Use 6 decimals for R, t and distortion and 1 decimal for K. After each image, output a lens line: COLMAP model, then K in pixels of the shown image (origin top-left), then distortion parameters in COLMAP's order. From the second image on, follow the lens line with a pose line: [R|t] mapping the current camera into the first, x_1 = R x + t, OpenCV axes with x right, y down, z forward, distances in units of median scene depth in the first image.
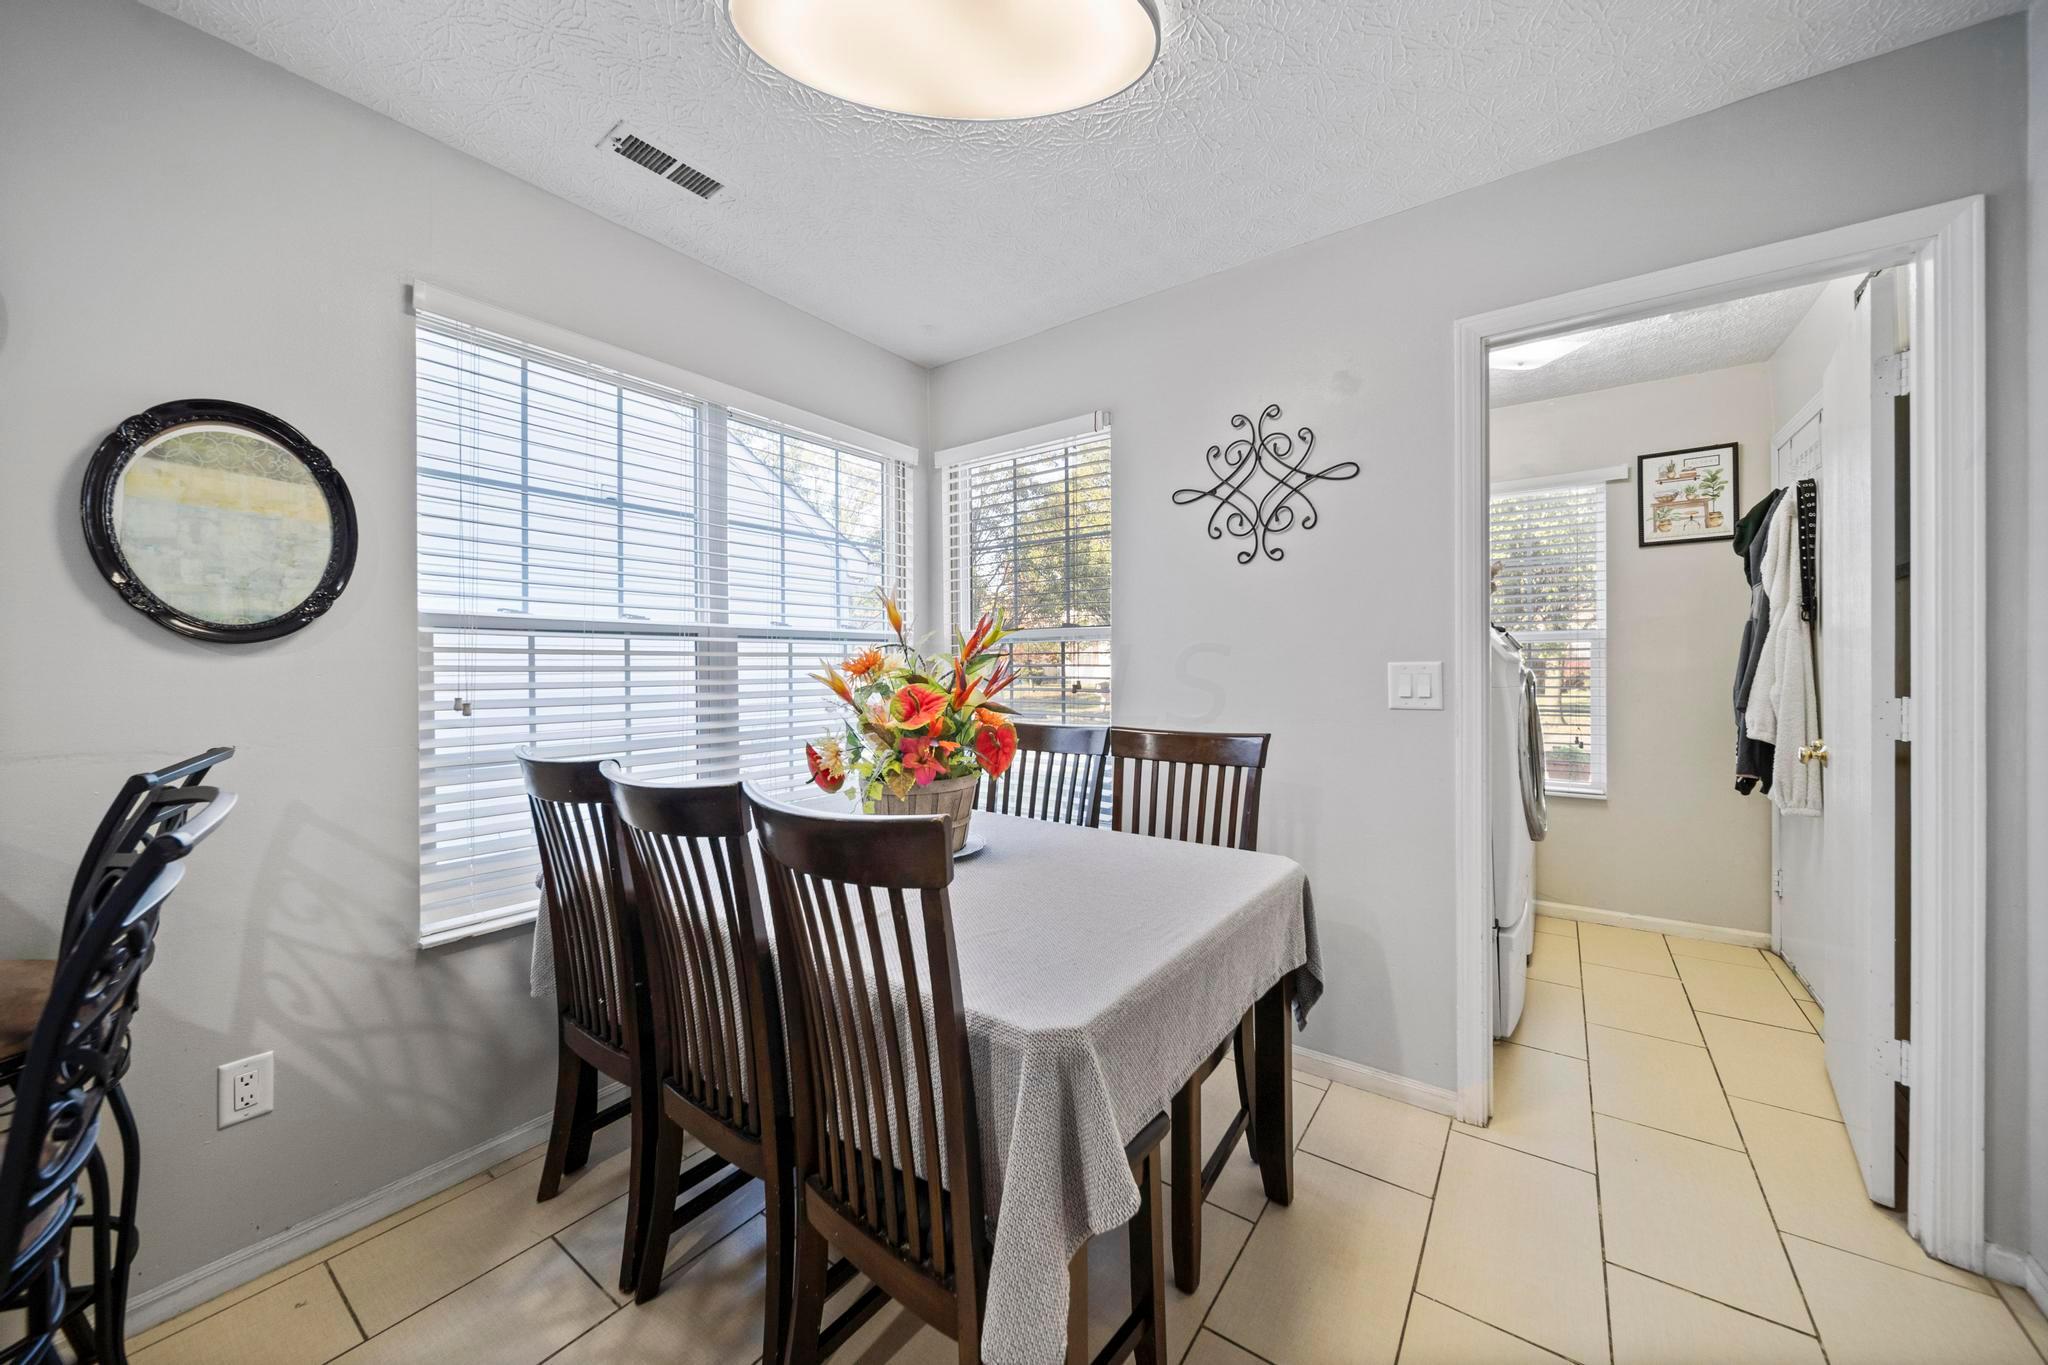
lens RADIAL K [[730.4, 0, 1023.6], [0, 730.4, 676.7], [0, 0, 1]] dist [0.001212, -0.000311]
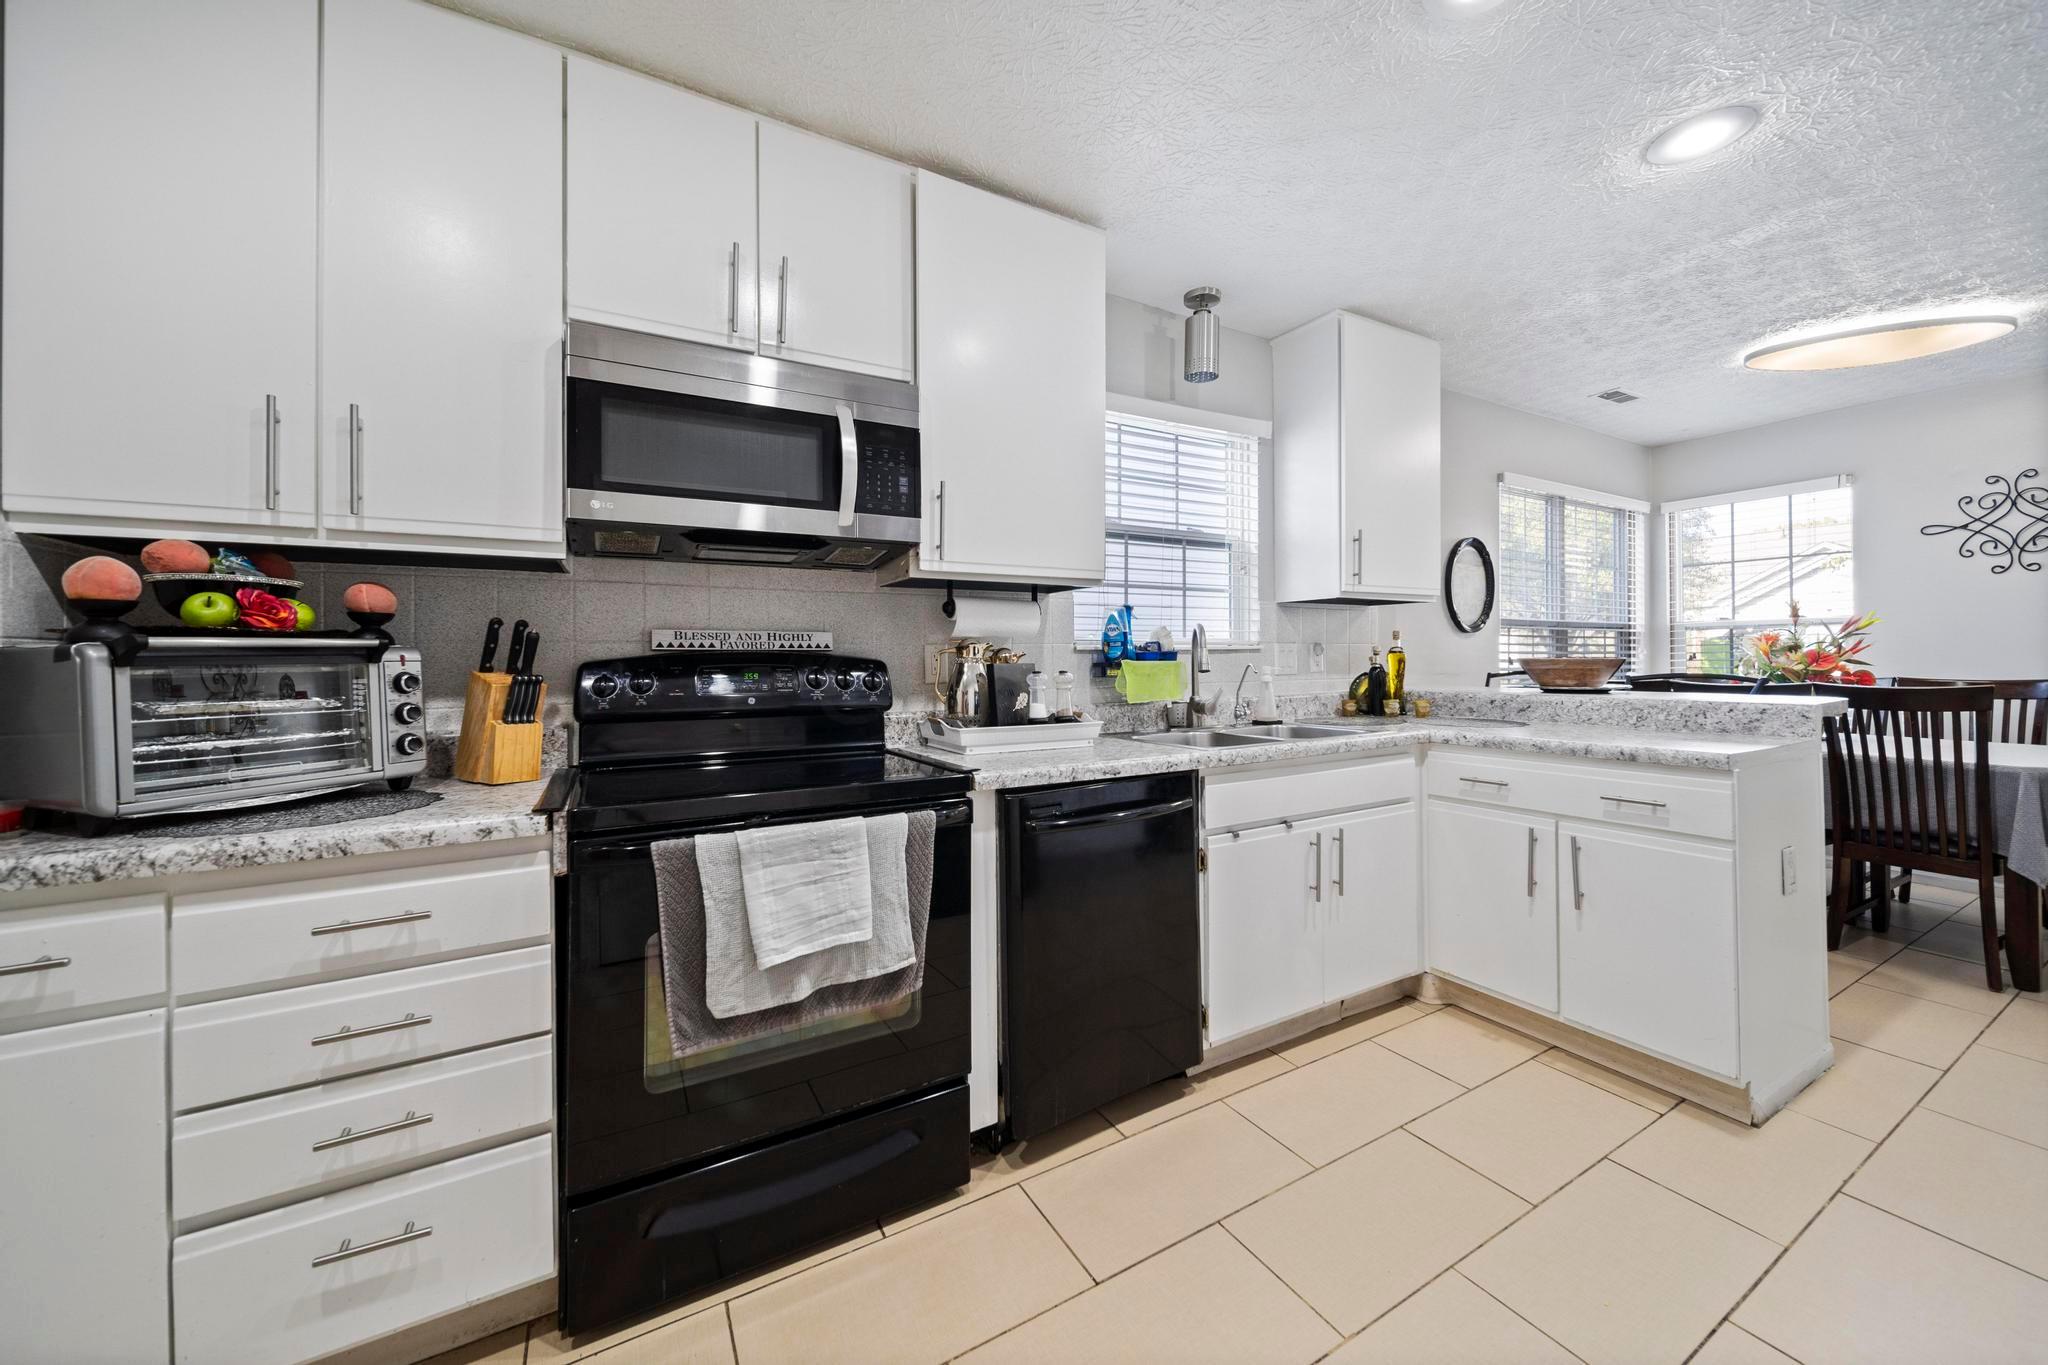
lens RADIAL K [[730.4, 0, 1022.2], [0, 730.4, 666.4], [0, 0, 1]] dist [0.001212, -0.000311]
pose [[0.909291, 0.005276, -0.416127, -0.916280], [-0.003255, 0.999979, 0.005565, 0.037829], [0.416148, -0.003706, 0.909289, -1.239422]]
